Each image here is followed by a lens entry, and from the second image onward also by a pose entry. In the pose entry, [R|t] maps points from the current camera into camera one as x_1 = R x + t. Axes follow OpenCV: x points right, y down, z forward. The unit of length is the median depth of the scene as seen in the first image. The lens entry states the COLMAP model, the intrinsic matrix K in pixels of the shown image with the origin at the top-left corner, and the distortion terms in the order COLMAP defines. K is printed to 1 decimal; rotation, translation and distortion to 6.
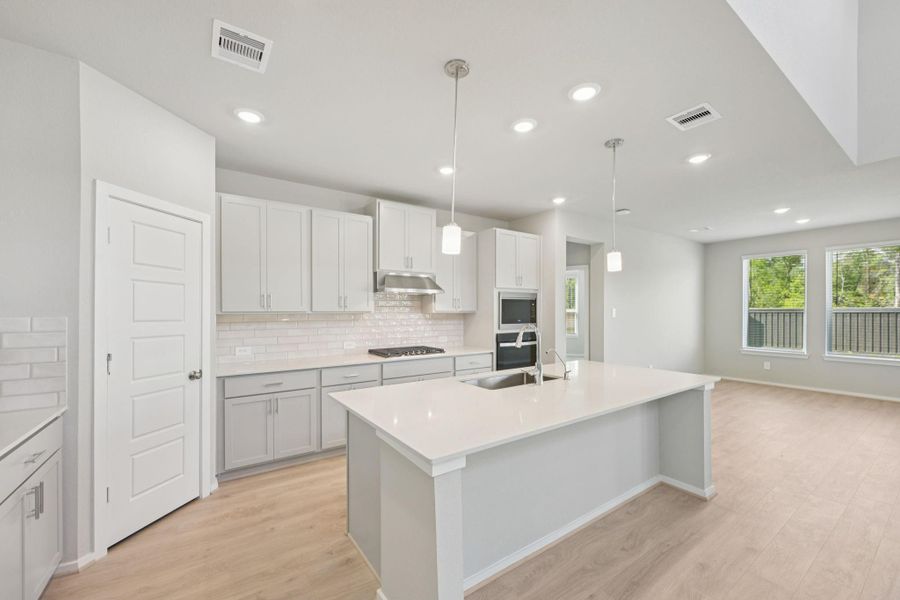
lens RADIAL K [[361.6, 0, 456.4], [0, 361.6, 308.5], [0, 0, 1]] dist [-0.001639, -0.000569]
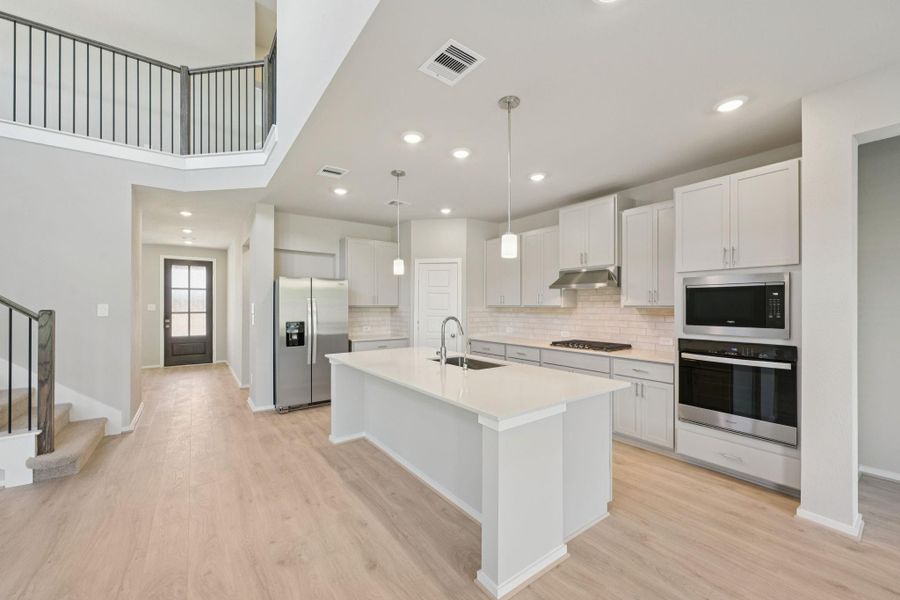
lens RADIAL K [[361.6, 0, 451.3], [0, 361.6, 301.2], [0, 0, 1]] dist [-0.001639, -0.000569]
pose [[0.007311, -0.008734, -0.999935, 0.937027], [0.008428, 0.999927, -0.008672, 0.000487], [0.999938, -0.008364, 0.007384, 0.644432]]
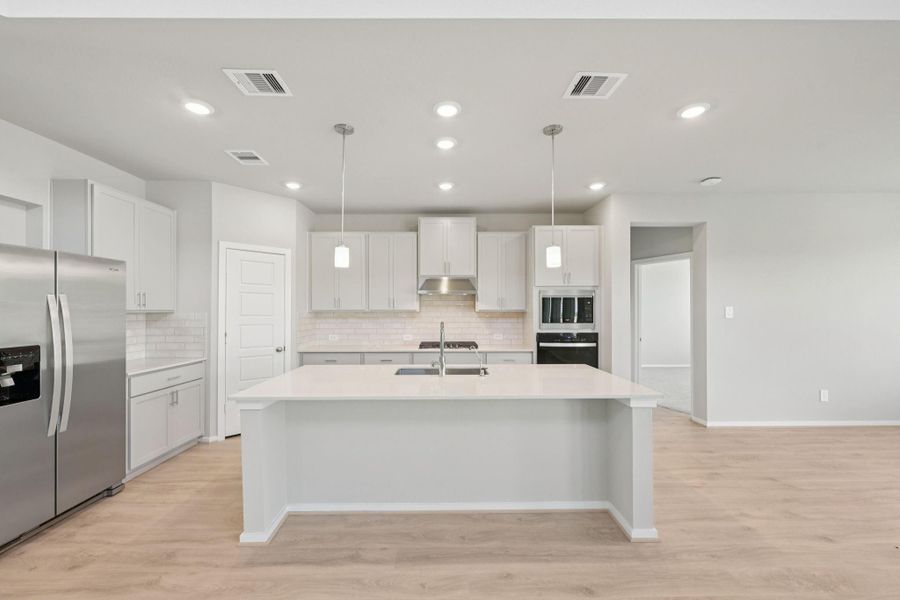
lens RADIAL K [[361.6, 0, 451.4], [0, 361.6, 307.4], [0, 0, 1]] dist [-0.001639, -0.000569]
pose [[0.824215, -0.003091, -0.566269, 0.555070], [0.004089, 0.999992, 0.000492, -0.001052], [0.566263, -0.002721, 0.824220, 0.063238]]
